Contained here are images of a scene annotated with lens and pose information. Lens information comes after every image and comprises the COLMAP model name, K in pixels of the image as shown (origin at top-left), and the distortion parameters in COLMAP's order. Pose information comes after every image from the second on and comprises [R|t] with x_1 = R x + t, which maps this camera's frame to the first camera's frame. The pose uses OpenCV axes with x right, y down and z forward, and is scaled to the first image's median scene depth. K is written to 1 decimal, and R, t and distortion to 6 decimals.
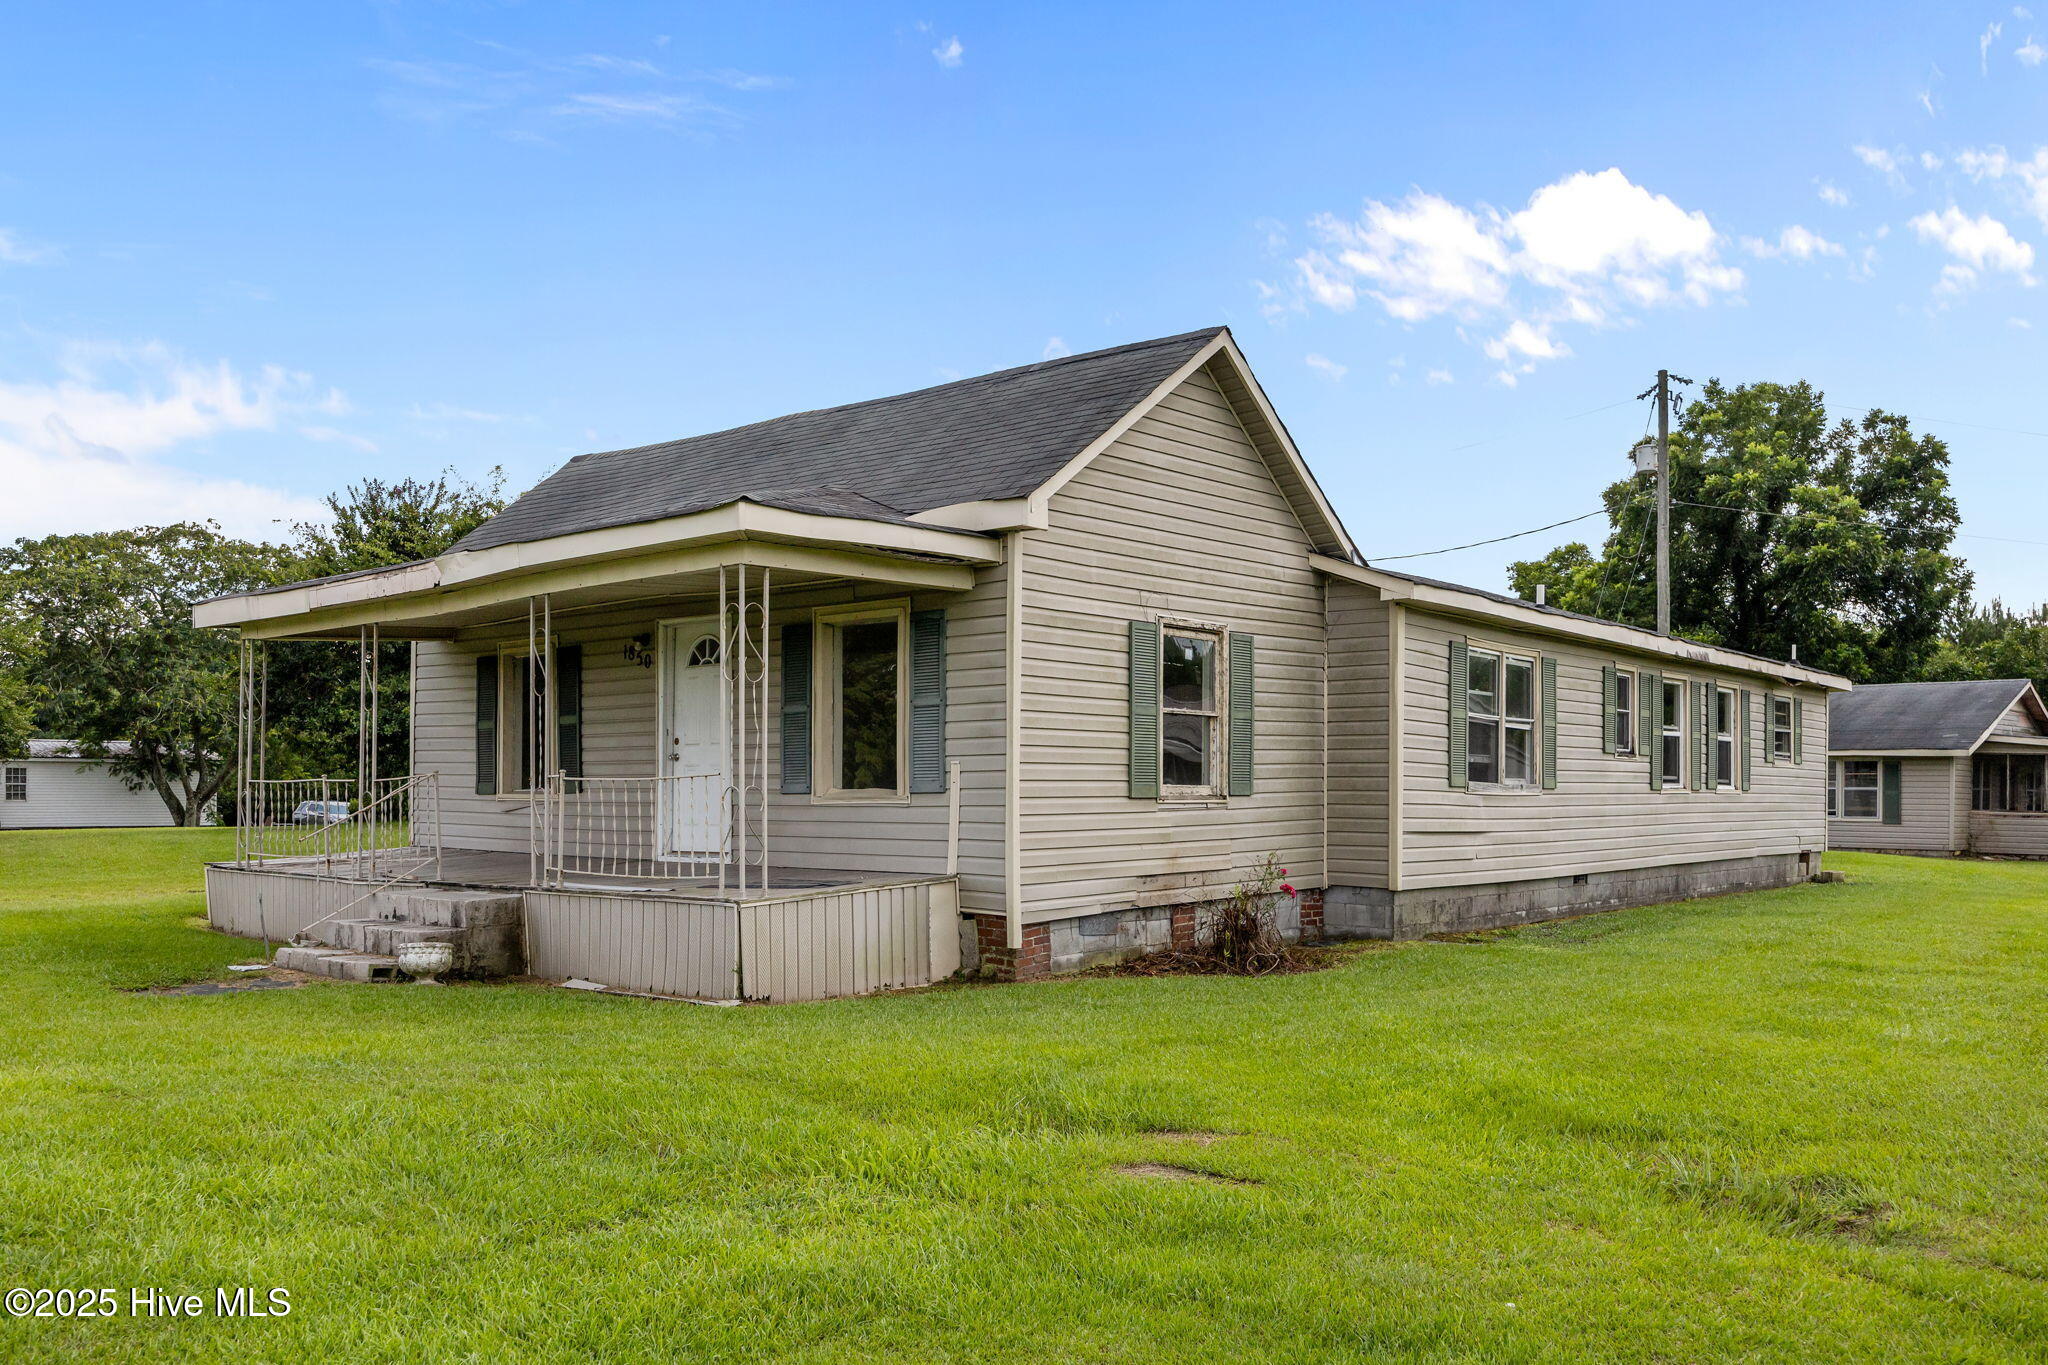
lens RADIAL K [[1742.2, 0, 1038.9], [0, 1742.2, 746.5], [0, 0, 1]] dist [-0.004113, 0.002142]
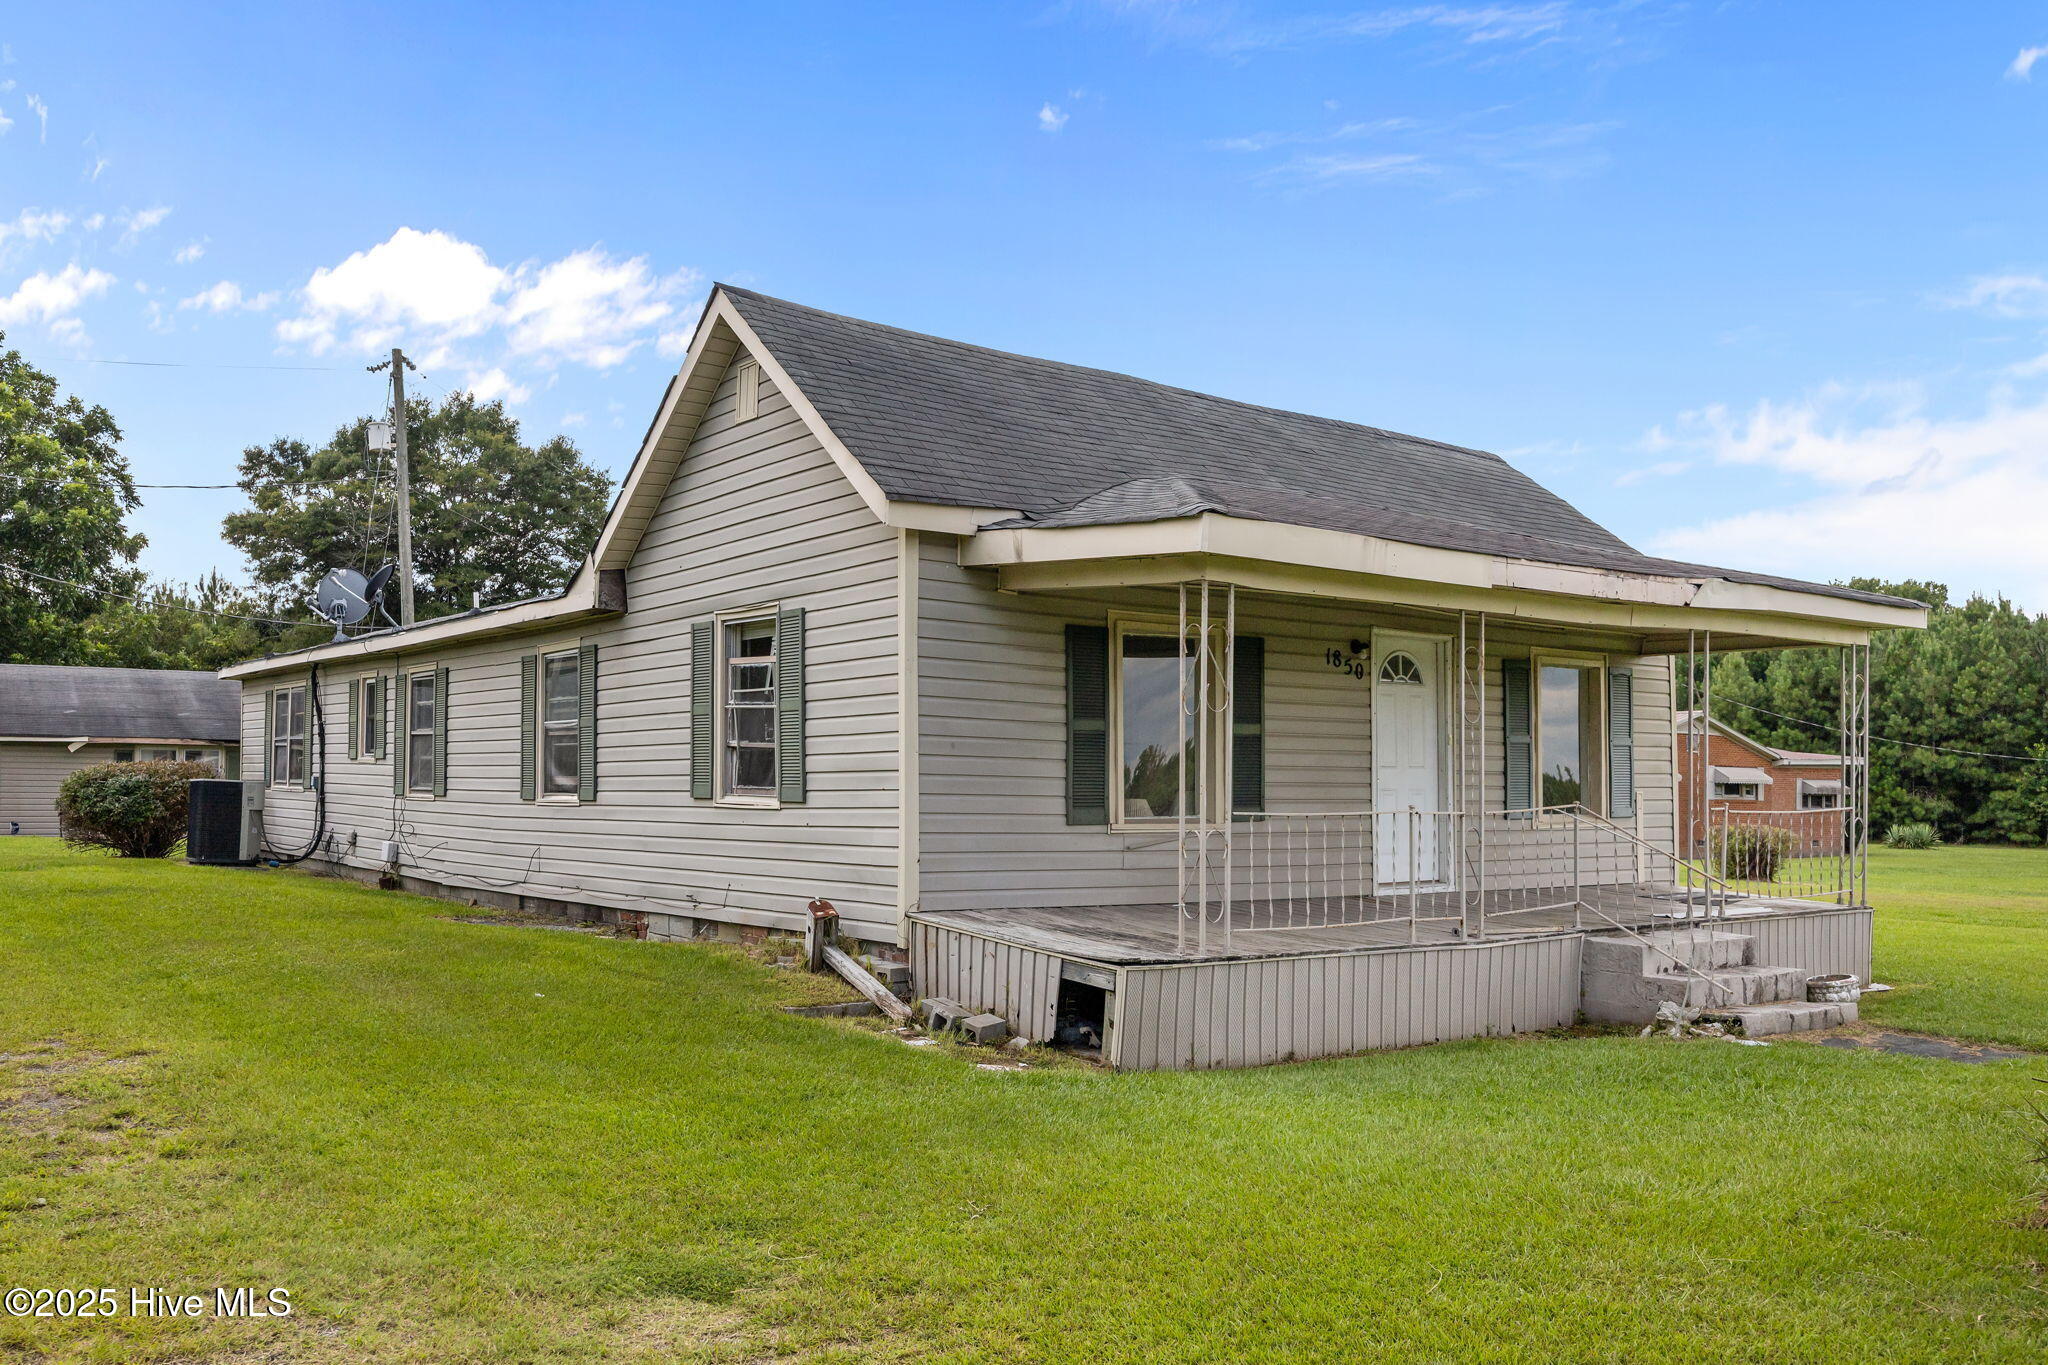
lens RADIAL K [[1742.2, 0, 1038.9], [0, 1742.2, 746.5], [0, 0, 1]] dist [-0.004113, 0.002142]
pose [[0.184972, 0.018211, 0.982575, -1.079617], [-0.037953, 0.999215, -0.011374, 0.005361], [-0.982011, -0.035188, 0.185518, 0.953564]]
